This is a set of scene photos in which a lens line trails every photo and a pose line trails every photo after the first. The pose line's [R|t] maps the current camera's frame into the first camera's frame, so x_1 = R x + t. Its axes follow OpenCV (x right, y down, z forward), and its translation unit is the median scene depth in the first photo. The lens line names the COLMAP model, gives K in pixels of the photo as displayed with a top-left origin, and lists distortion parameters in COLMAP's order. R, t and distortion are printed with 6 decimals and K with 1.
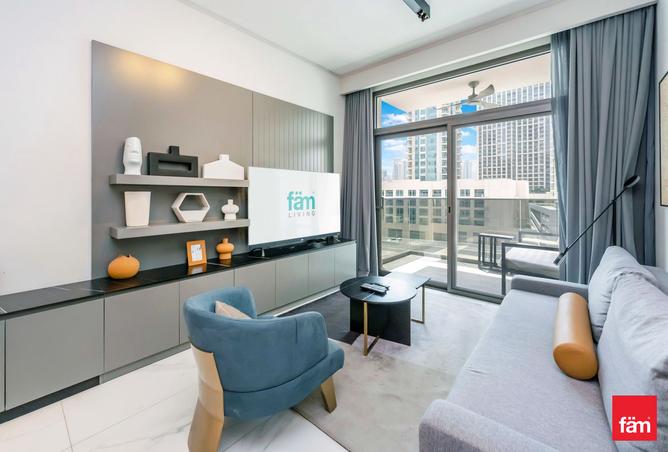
lens RADIAL K [[280.9, 0, 333.3], [0, 280.9, 193.0], [0, 0, 1]] dist [-0.001005, -0.000535]
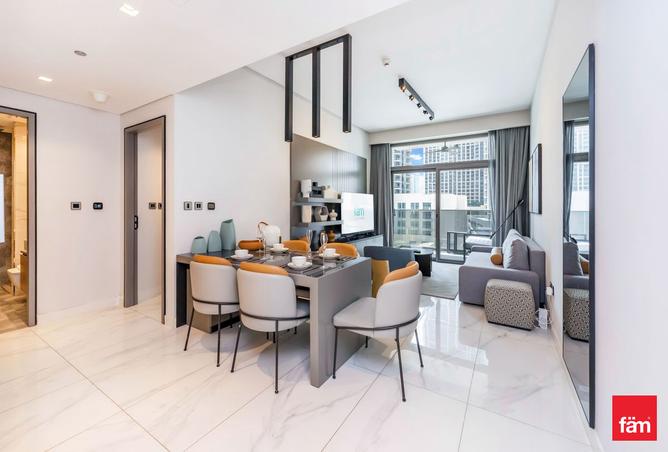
lens RADIAL K [[273.8, 0, 335.0], [0, 273.8, 206.9], [0, 0, 1]] dist [0.001077, -0.000009]
pose [[0.987185, -0.001461, 0.159571, -0.134787], [0.001171, 0.999997, 0.001914, 0.000204], [-0.159573, -0.001703, 0.987185, -0.165335]]
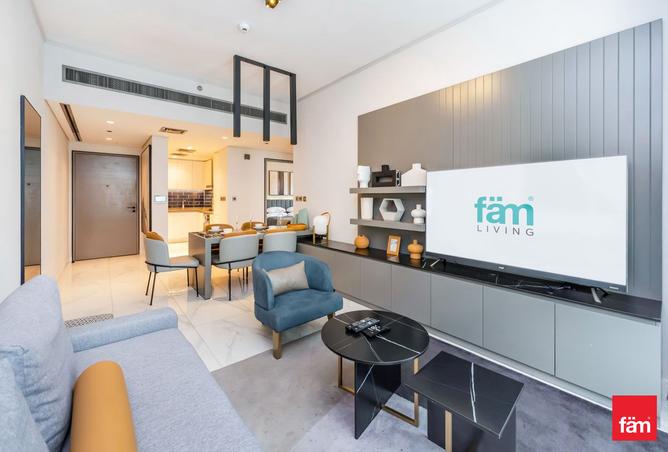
lens RADIAL K [[273.8, 0, 335.0], [0, 273.8, 206.9], [0, 0, 1]] dist [0.001077, -0.000009]
pose [[-0.149095, 0.030425, -0.988355, 0.810176], [0.001482, 0.999532, 0.030545, -0.001805], [0.988822, 0.003089, -0.149070, 0.951936]]
